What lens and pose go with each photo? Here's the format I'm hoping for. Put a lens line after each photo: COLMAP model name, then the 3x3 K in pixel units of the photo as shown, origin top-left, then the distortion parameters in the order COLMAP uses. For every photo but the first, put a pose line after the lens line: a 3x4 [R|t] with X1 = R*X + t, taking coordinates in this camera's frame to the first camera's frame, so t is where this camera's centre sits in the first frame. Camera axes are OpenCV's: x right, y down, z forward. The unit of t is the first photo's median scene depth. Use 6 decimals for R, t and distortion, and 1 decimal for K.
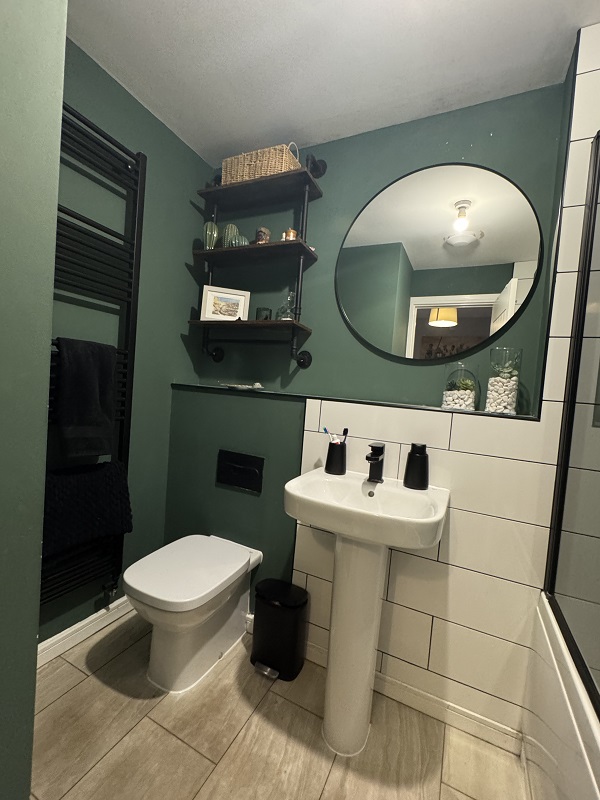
lens RADIAL K [[344.2, 0, 298.8], [0, 344.2, 400.1], [0, 0, 1]] dist [-0.006876, -0.000925]
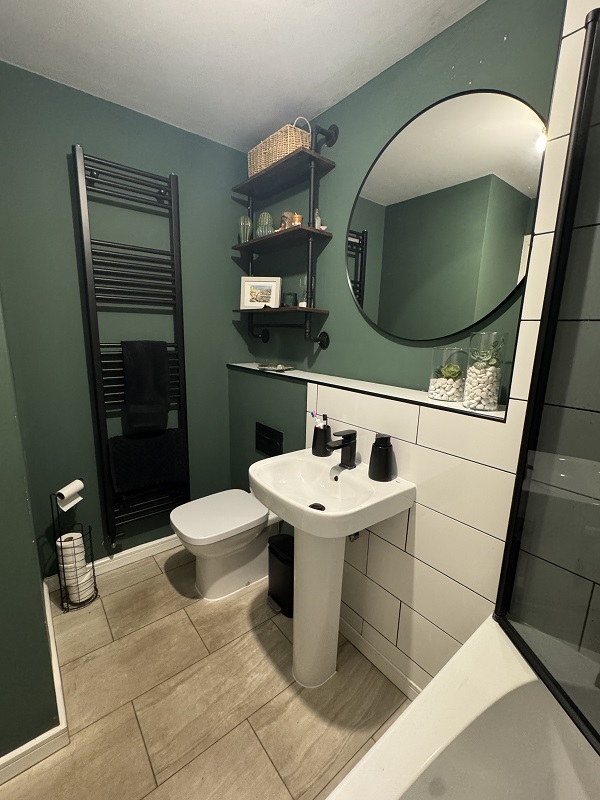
lens RADIAL K [[344.2, 0, 300.3], [0, 344.2, 399.8], [0, 0, 1]] dist [-0.006876, -0.000925]
pose [[0.902902, 0.030039, -0.428795, 0.499077], [0.028101, 0.991296, 0.128617, -0.095037], [0.428927, -0.128178, 0.894199, 0.031876]]
